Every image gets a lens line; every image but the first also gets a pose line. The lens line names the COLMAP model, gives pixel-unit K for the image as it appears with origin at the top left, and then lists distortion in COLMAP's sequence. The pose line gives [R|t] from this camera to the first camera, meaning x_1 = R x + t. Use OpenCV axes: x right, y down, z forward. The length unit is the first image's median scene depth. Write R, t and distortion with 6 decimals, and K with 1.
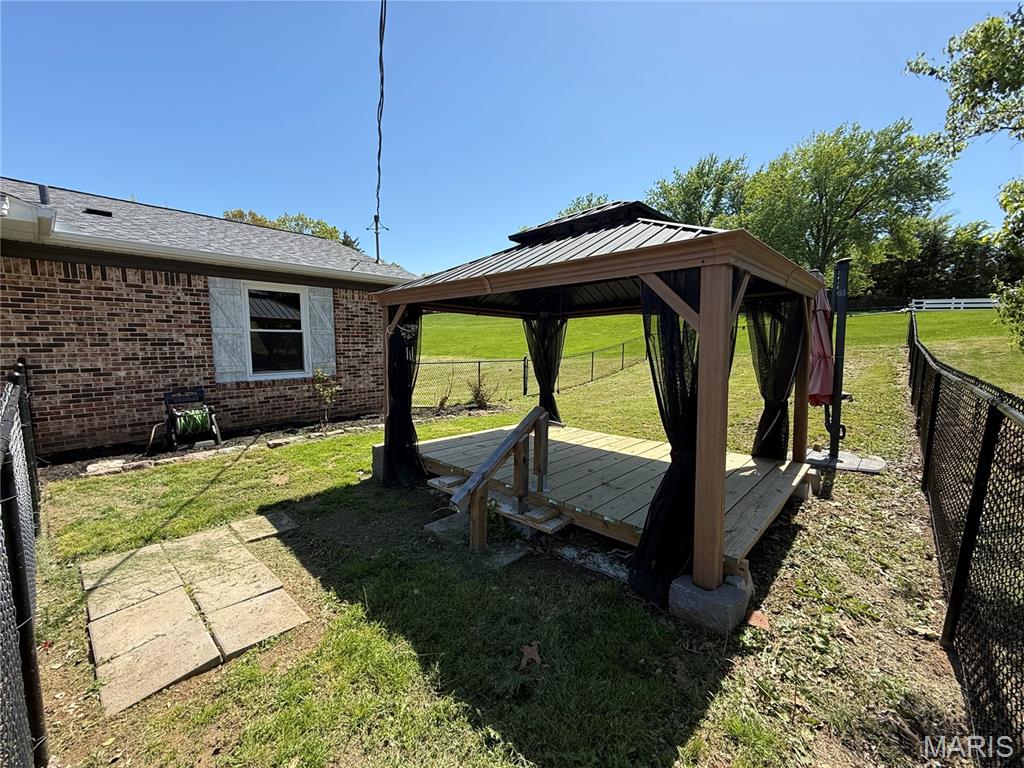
lens RADIAL K [[406.6, 0, 512.7], [0, 406.6, 385.5], [0, 0, 1]] dist [-0.001434, 0.000604]
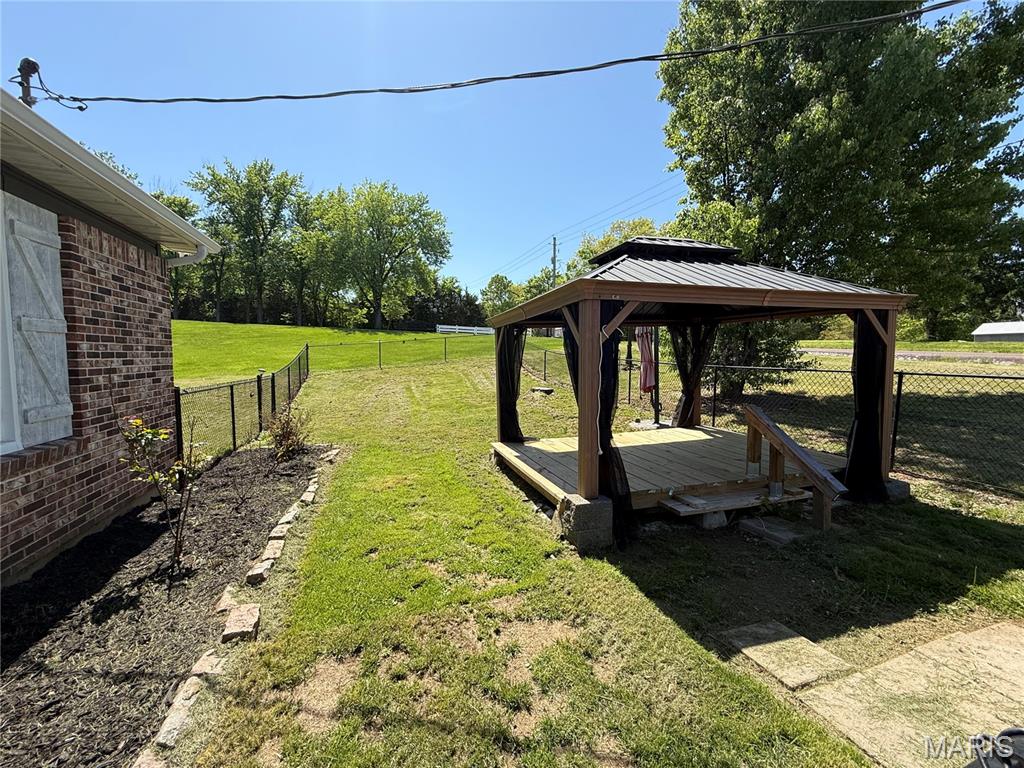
lens RADIAL K [[406.6, 0, 509.5], [0, 406.6, 385.9], [0, 0, 1]] dist [-0.001434, 0.000604]
pose [[0.499526, -0.067766, 0.863644, -0.126343], [0.096570, 0.995078, 0.022224, -0.009453], [-0.860899, 0.072301, 0.503612, 0.098162]]
